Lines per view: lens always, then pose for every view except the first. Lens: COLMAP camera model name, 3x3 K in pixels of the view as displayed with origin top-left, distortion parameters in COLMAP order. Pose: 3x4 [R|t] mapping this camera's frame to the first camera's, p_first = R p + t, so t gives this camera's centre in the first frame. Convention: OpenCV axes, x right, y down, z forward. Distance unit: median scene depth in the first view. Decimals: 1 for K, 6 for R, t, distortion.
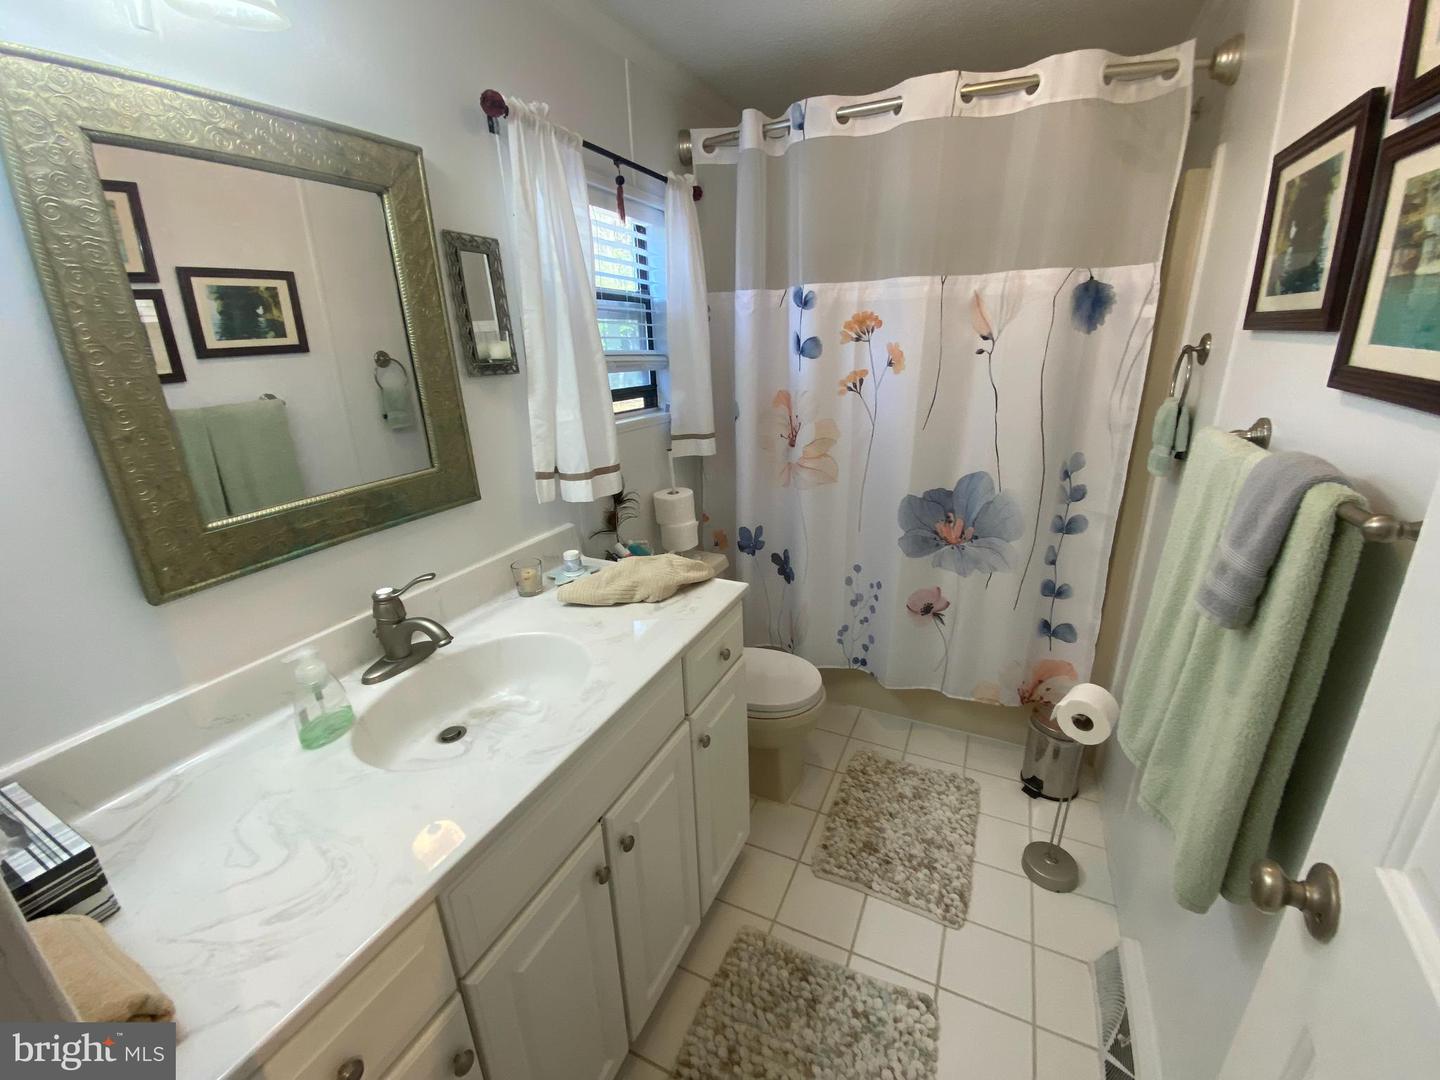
lens RADIAL K [[592.8, 0, 718.6], [0, 592.8, 539.6], [0, 0, 1]] dist [0.006699, -0.005781]
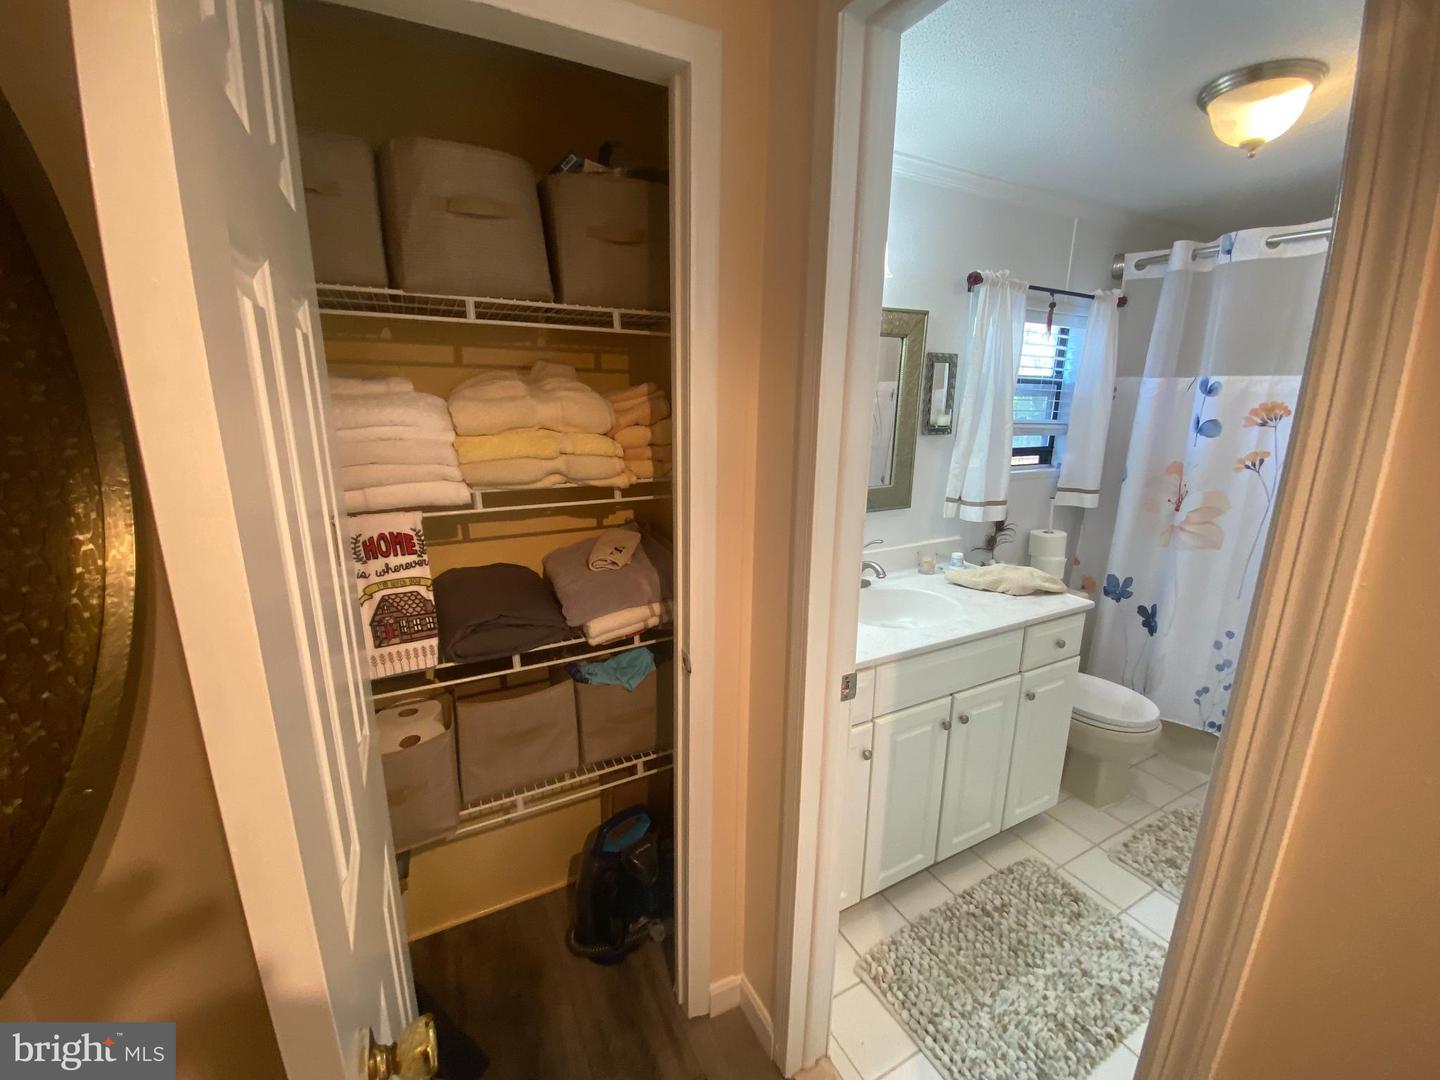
lens RADIAL K [[592.8, 0, 713.2], [0, 592.8, 539.3], [0, 0, 1]] dist [0.006699, -0.005781]
pose [[0.802372, 0.181249, -0.568637, 0.082983], [-0.220232, 0.975448, 0.000161, 0.106212], [0.554705, 0.125103, 0.822589, -0.489846]]
